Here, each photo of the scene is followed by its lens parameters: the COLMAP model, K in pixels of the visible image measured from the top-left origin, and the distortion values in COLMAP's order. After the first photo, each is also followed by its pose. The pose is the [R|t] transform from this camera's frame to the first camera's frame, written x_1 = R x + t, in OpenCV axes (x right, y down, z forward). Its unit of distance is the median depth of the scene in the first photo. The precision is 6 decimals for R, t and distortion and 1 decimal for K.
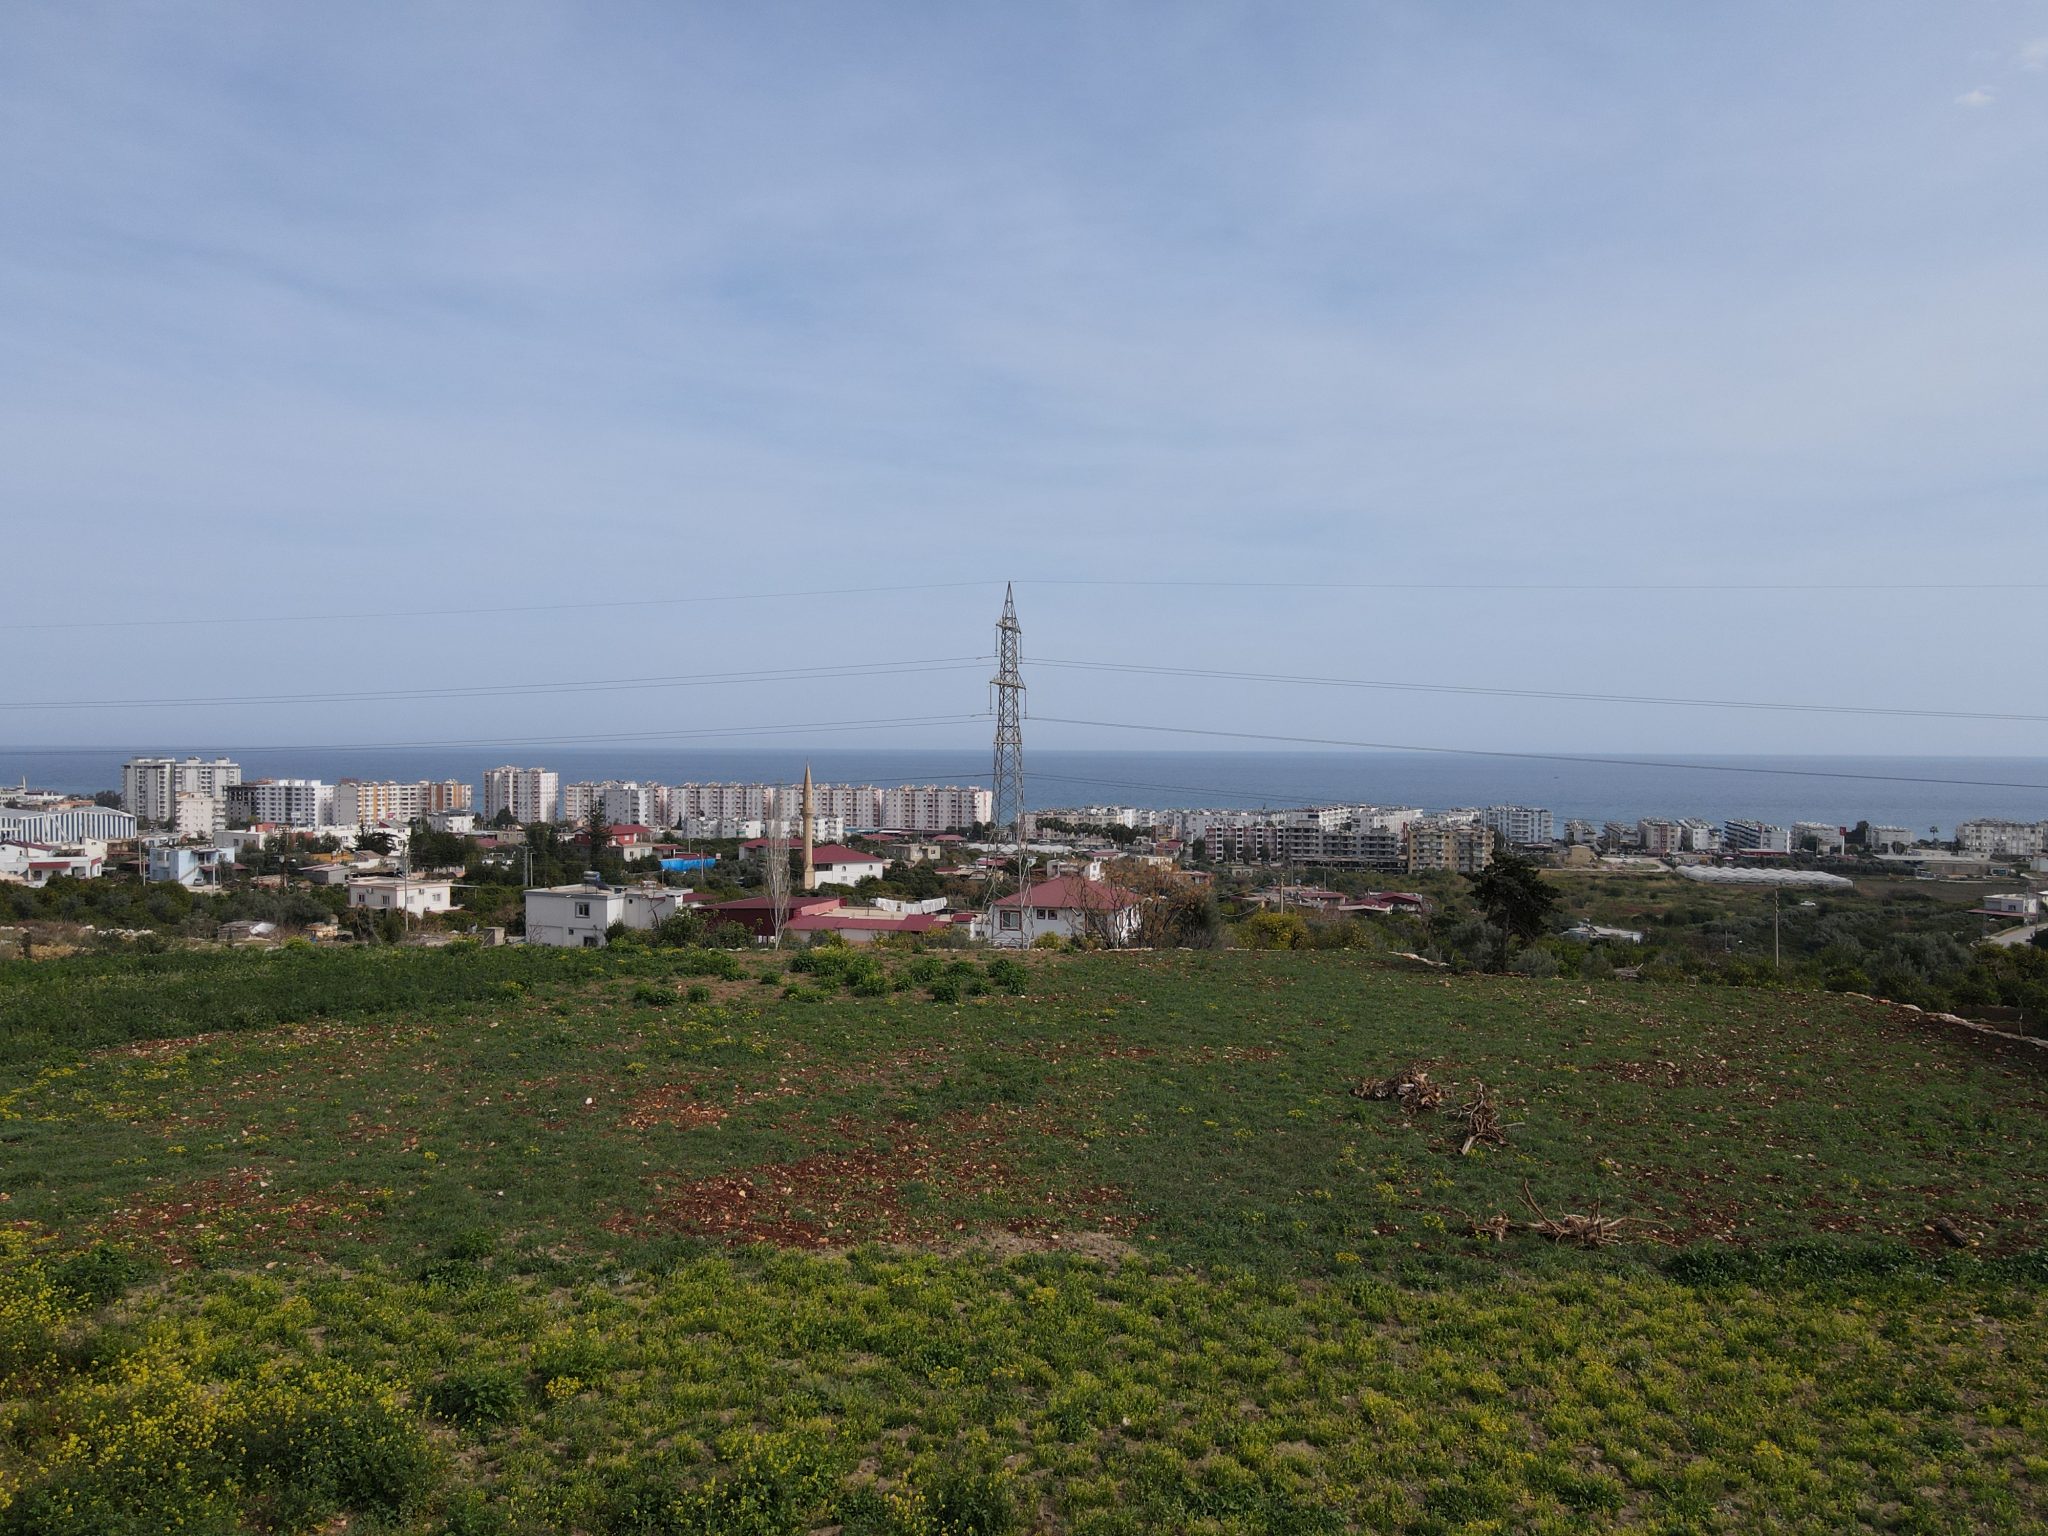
lens RADIAL K [[1498.1, 0, 1016.9], [0, 1498.1, 777.7], [0, 0, 1]] dist [-0.009446, 0.045224]
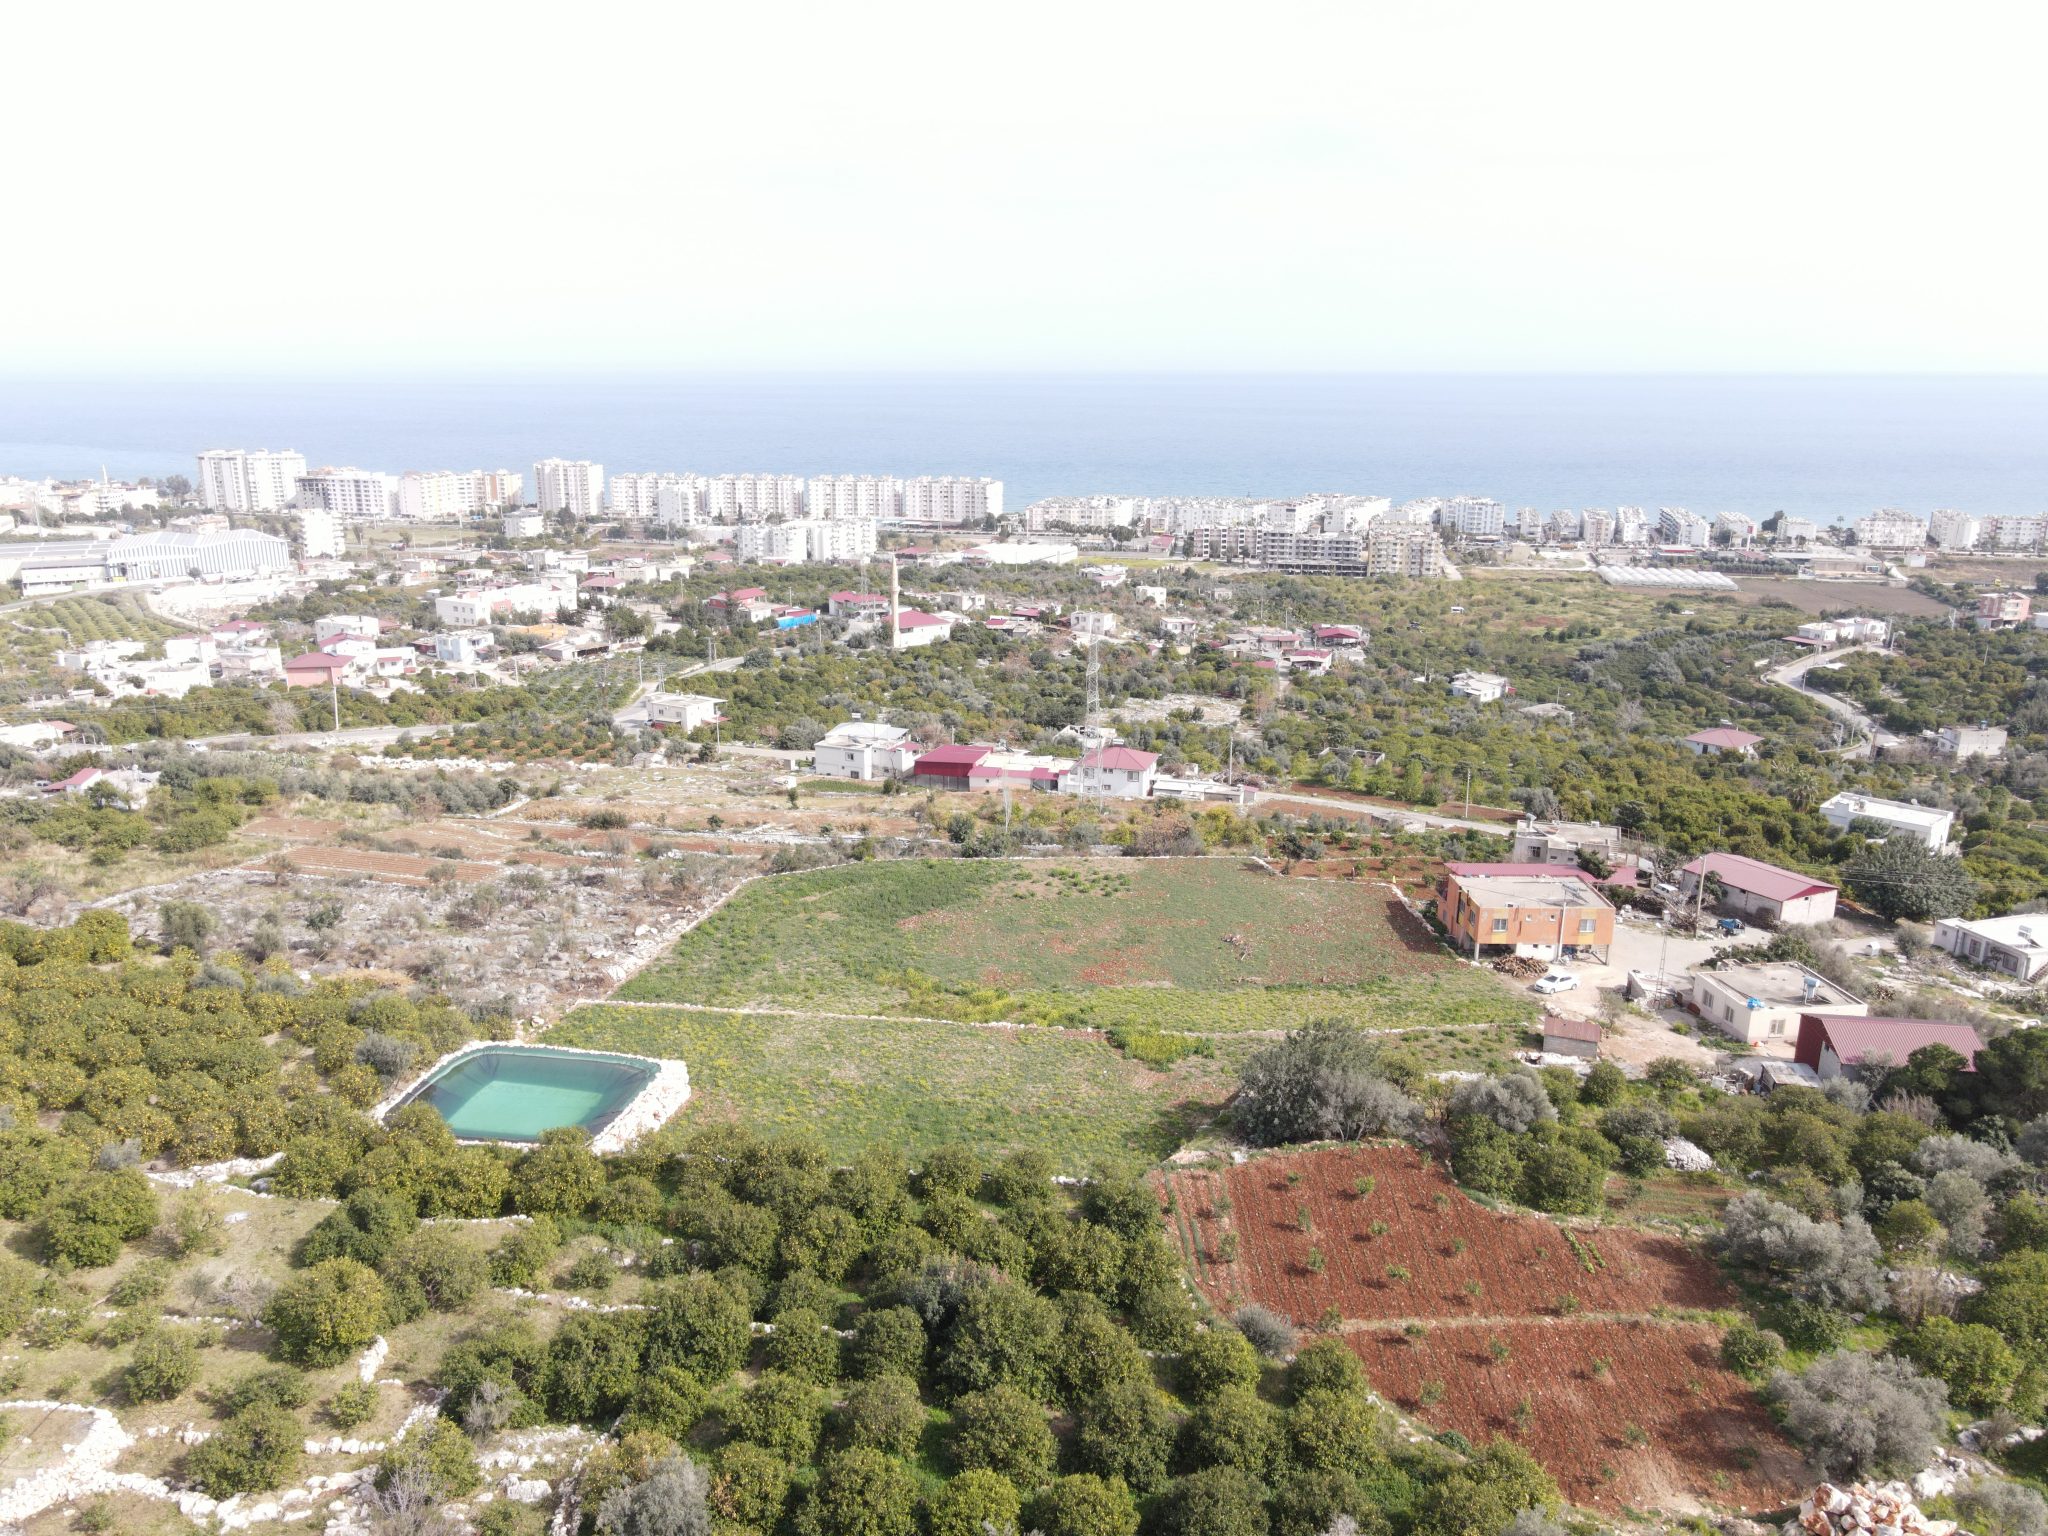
lens RADIAL K [[1499.6, 0, 1018.3], [0, 1499.6, 774.9], [0, 0, 1]] dist [-0.013994, 0.051336]
pose [[0.999941, -0.006315, 0.008794, -0.106309], [0.003977, 0.969741, 0.244103, -0.355290], [-0.010069, -0.244054, 0.969709, -0.829163]]
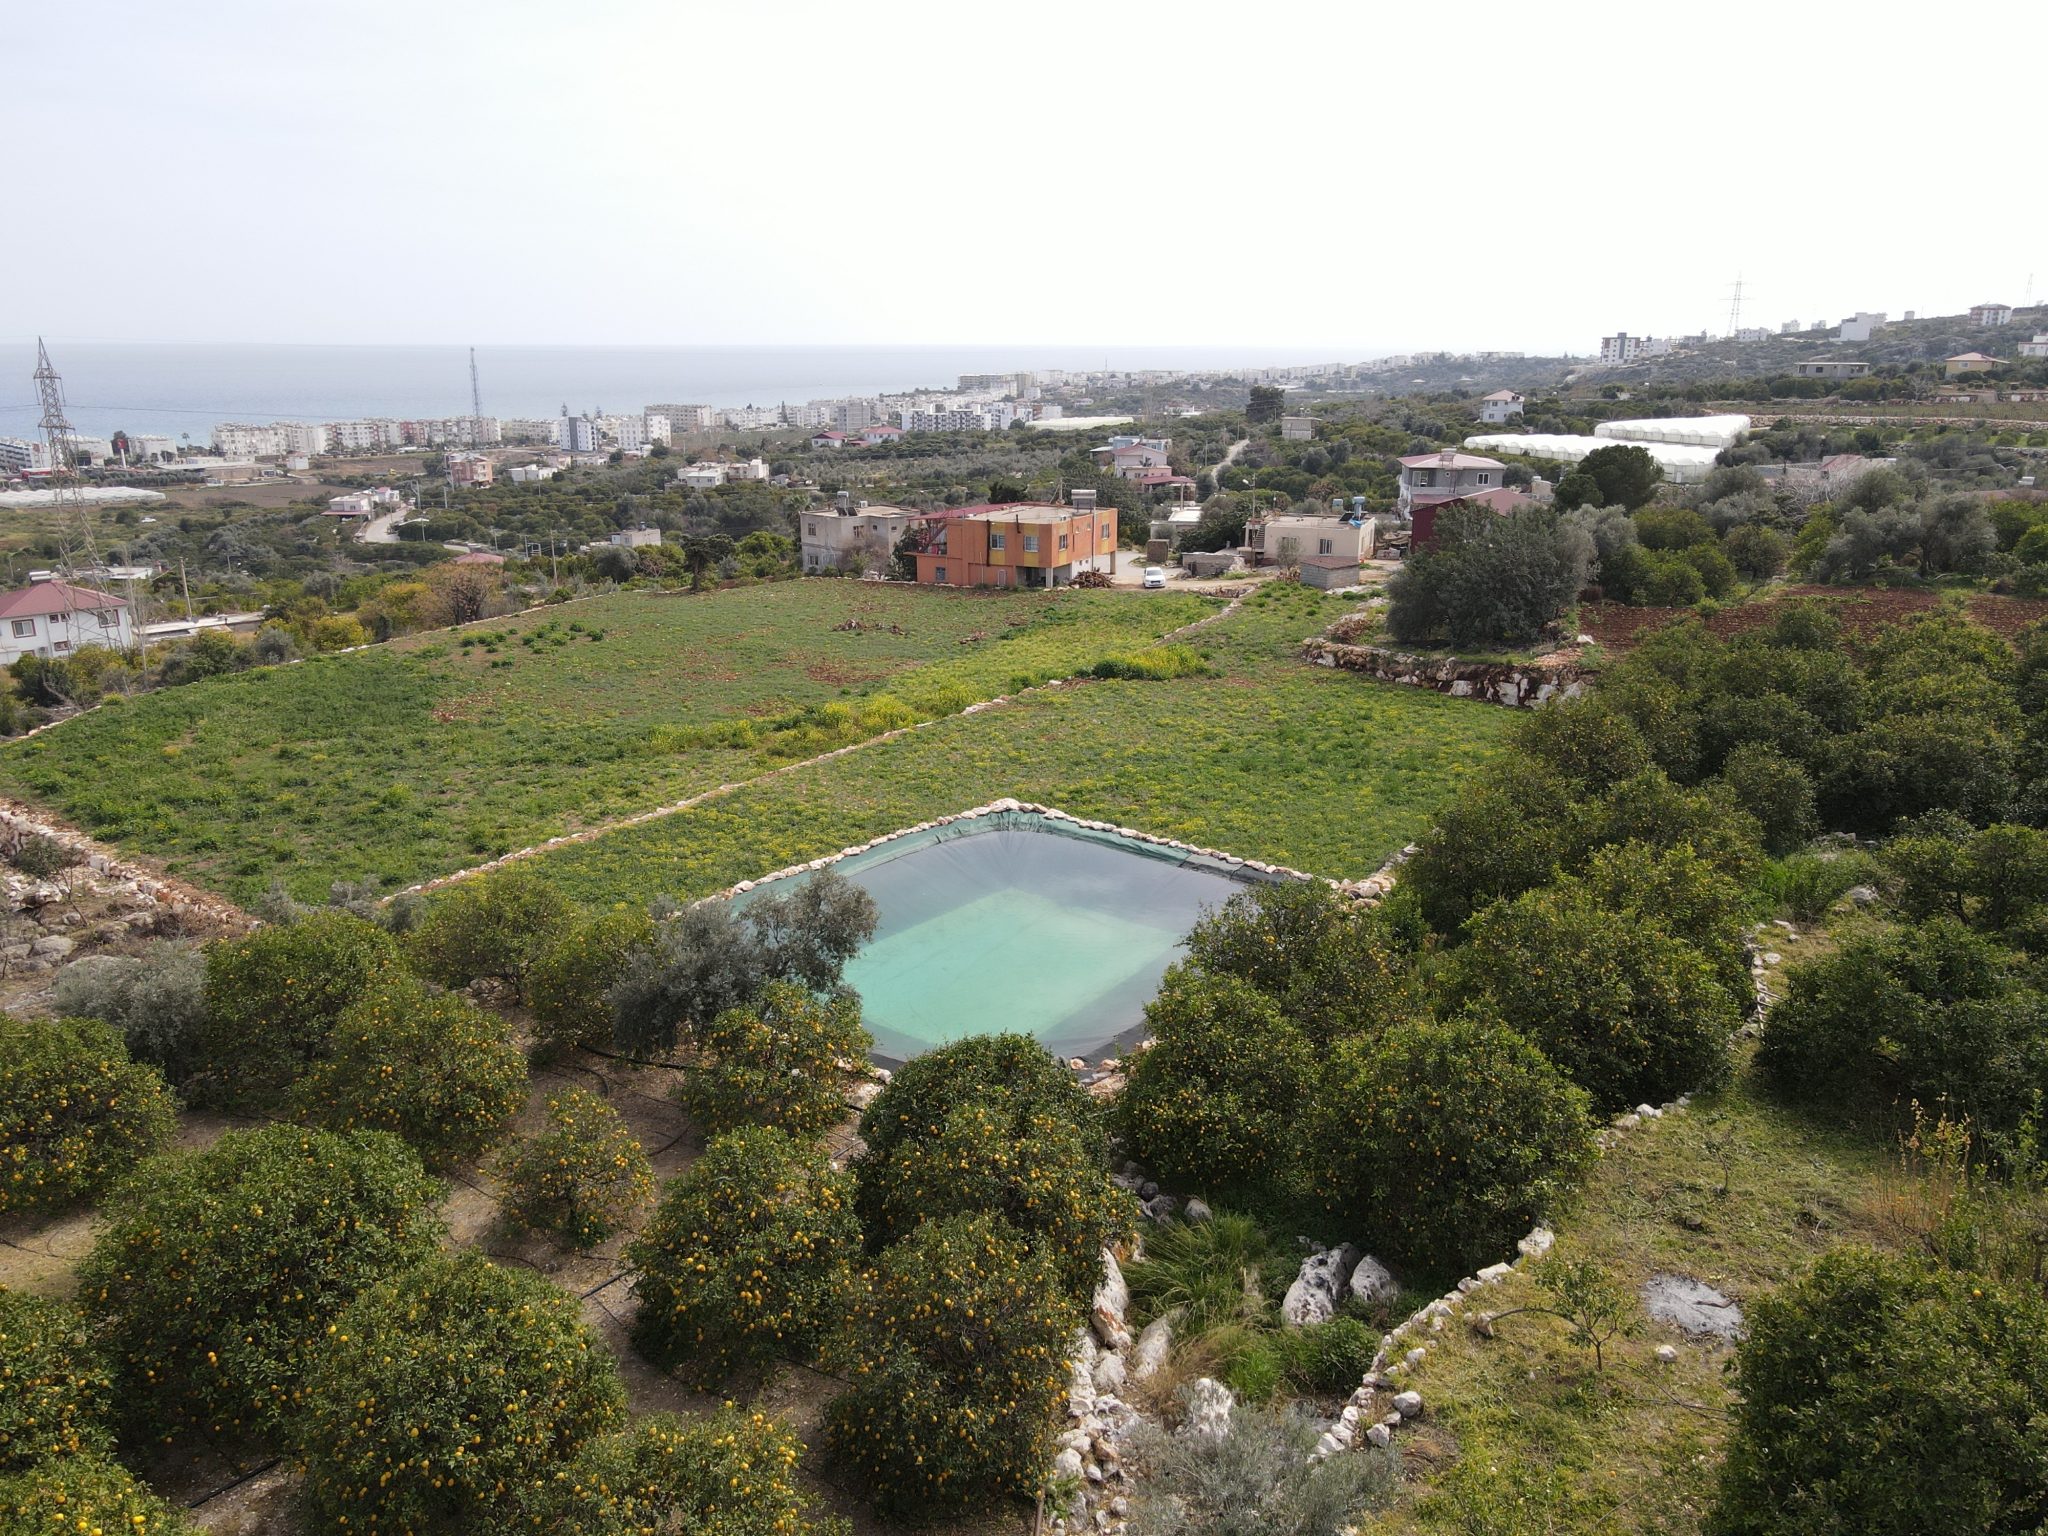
lens RADIAL K [[1499.6, 0, 1018.3], [0, 1499.6, 774.9], [0, 0, 1]] dist [-0.013994, 0.051336]
pose [[0.452068, -0.253702, 0.855143, -0.639466], [0.020768, 0.961432, 0.274256, -0.092614], [-0.891742, -0.106223, 0.439901, -0.190278]]
